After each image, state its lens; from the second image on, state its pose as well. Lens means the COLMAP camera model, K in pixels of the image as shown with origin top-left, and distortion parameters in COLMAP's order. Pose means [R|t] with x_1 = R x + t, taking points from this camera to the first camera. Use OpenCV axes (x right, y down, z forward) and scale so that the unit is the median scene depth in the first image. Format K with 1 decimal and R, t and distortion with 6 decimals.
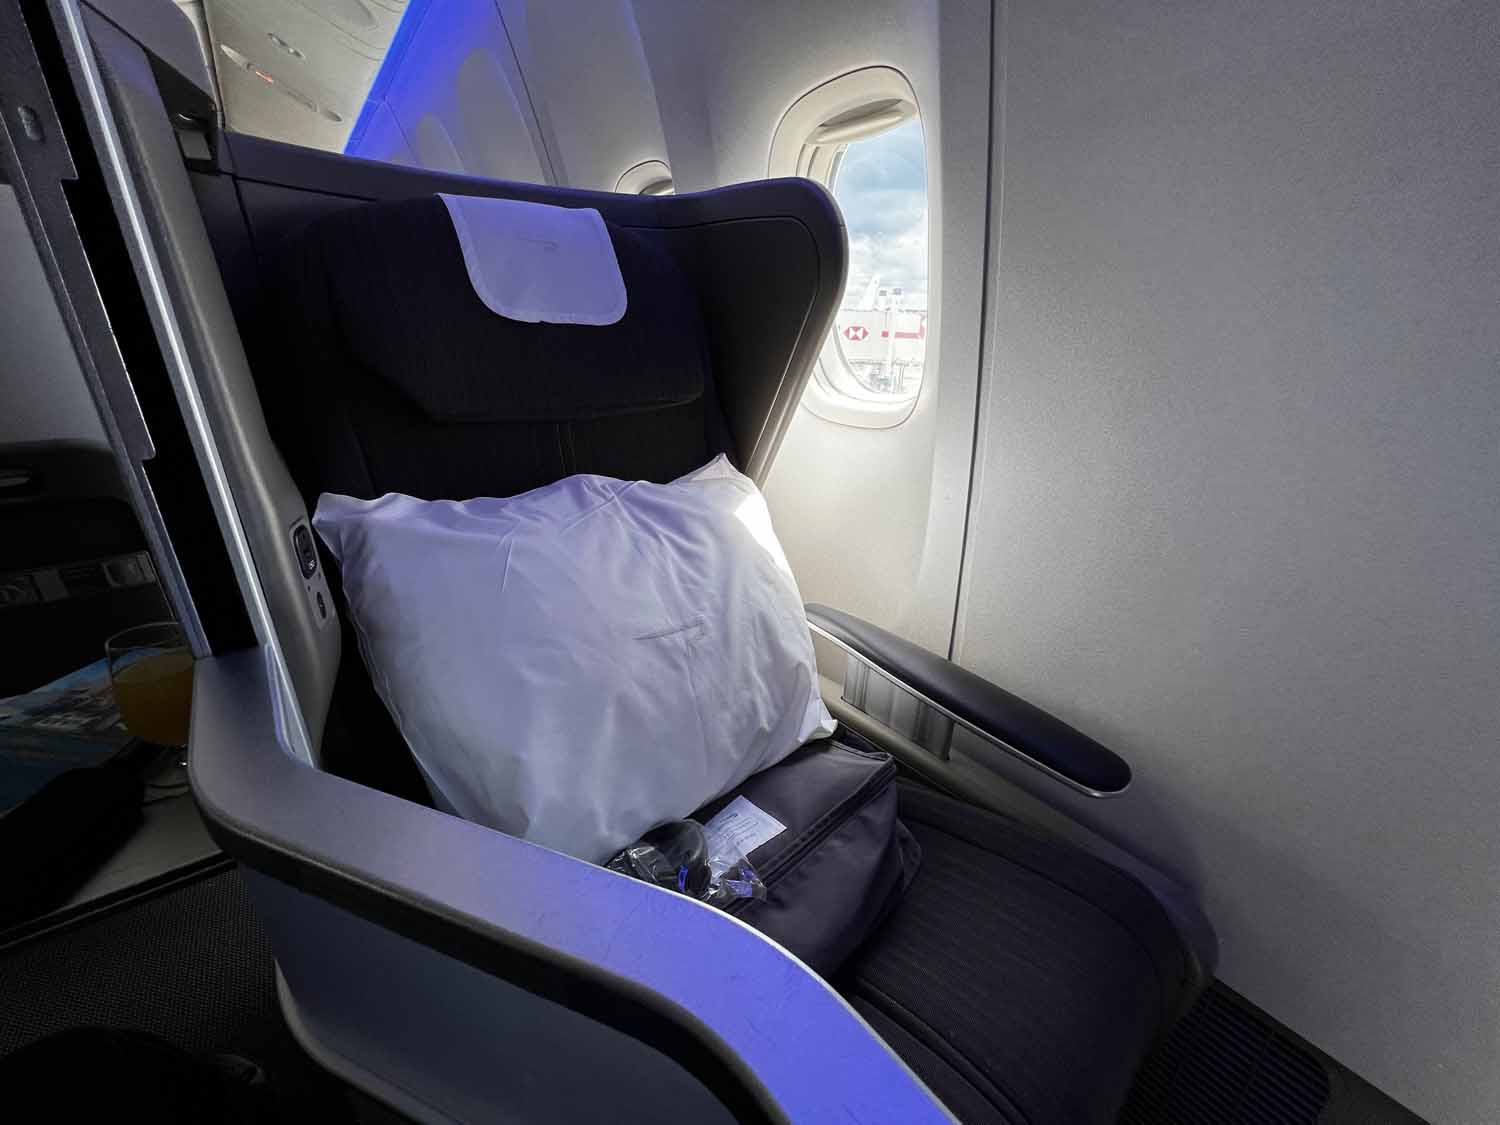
lens RADIAL K [[595.1, 0, 741.0], [0, 595.1, 564.2], [0, 0, 1]] dist [-0.006957, 0.000528]
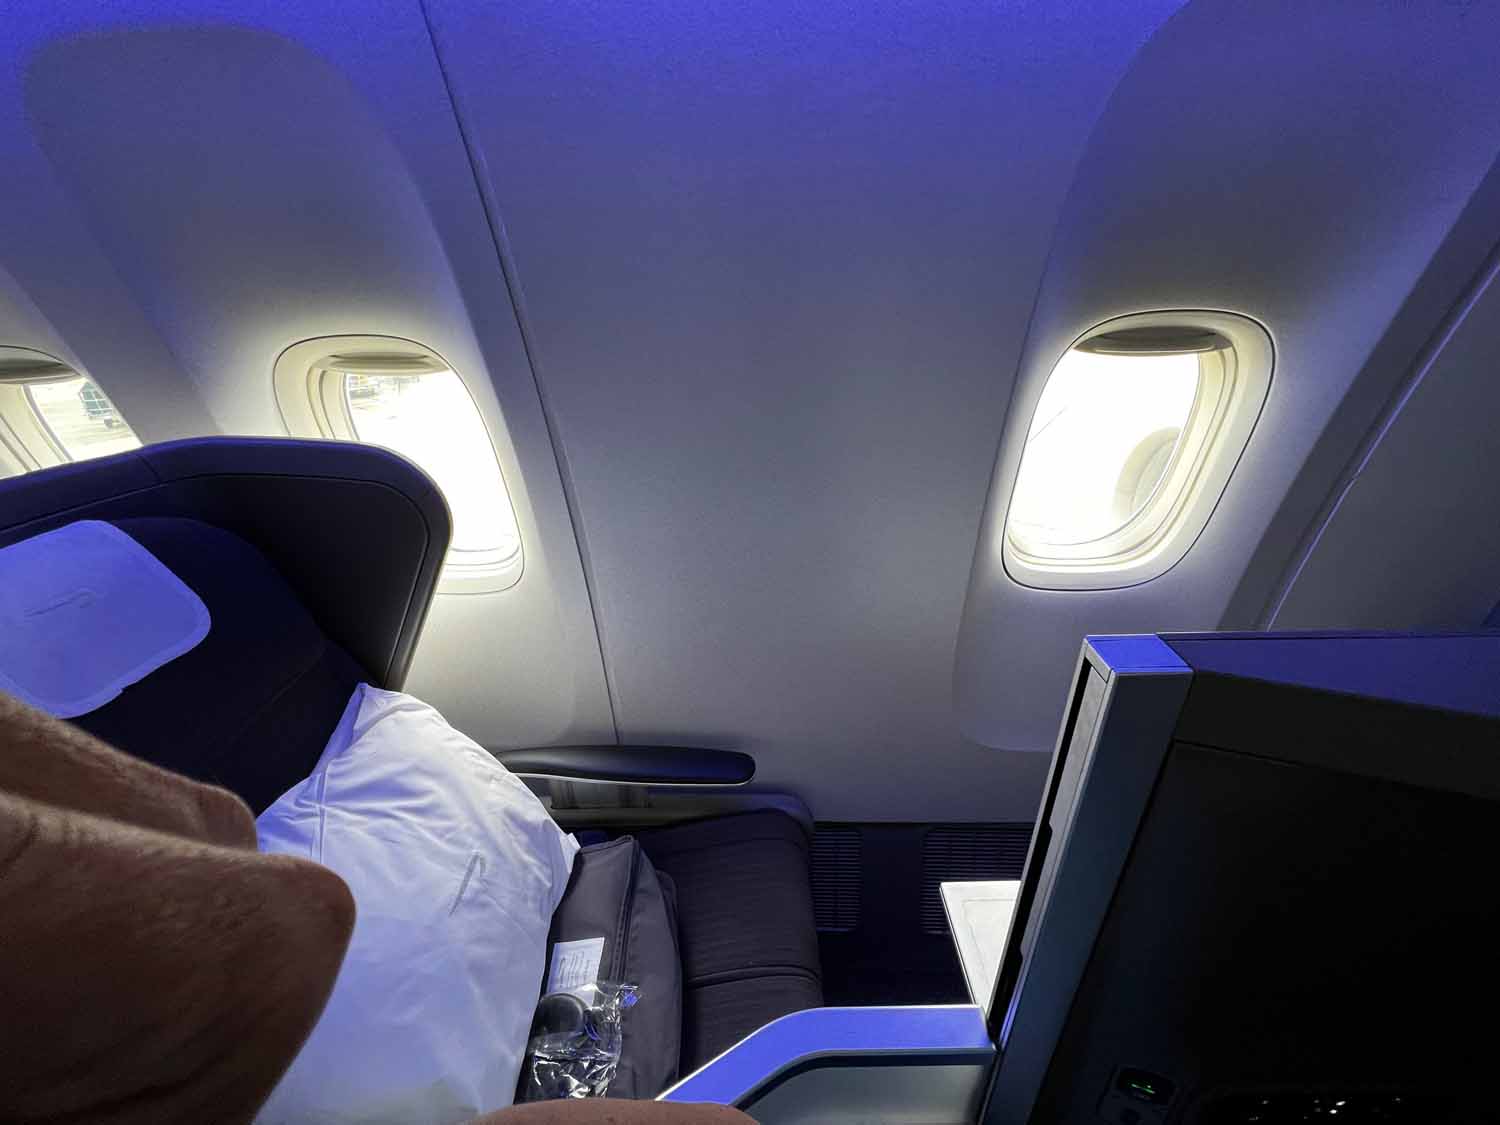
lens RADIAL K [[595.1, 0, 749.9], [0, 595.1, 560.0], [0, 0, 1]] dist [-0.006957, 0.000528]
pose [[0.629194, -0.367656, 0.684795, -0.313787], [0.309743, 0.926673, 0.212922, -0.529843], [-0.712864, 0.078141, 0.696936, -0.263470]]
